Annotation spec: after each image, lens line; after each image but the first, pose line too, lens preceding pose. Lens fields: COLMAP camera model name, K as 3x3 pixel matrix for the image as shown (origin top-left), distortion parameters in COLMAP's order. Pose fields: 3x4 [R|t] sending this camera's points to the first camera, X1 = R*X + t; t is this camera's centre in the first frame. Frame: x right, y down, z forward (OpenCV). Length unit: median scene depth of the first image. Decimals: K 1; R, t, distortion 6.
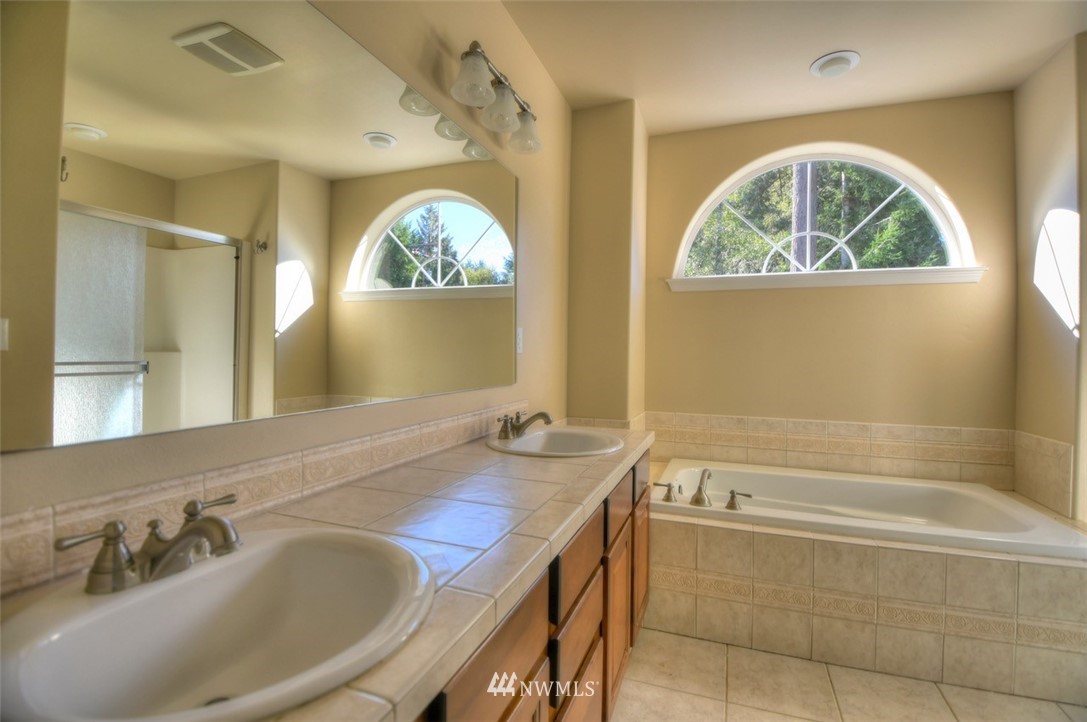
lens RADIAL K [[484.1, 0, 553.1], [0, 484.1, 353.2], [0, 0, 1]] dist [0.007910, -0.020828]
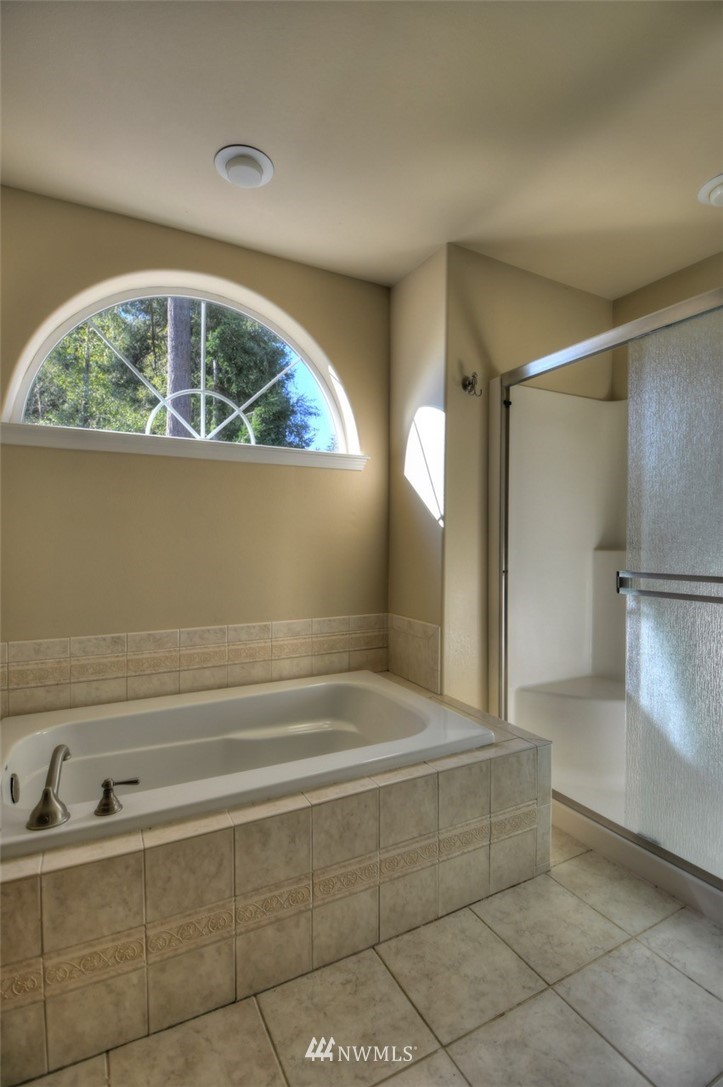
lens RADIAL K [[484.1, 0, 352.2], [0, 484.1, 538.5], [0, 0, 1]] dist [0.007910, -0.020828]
pose [[0.675721, -0.012158, 0.737057, 0.136284], [0.005142, 0.999917, 0.011779, -0.019487], [-0.737139, -0.004169, 0.675728, 0.367439]]
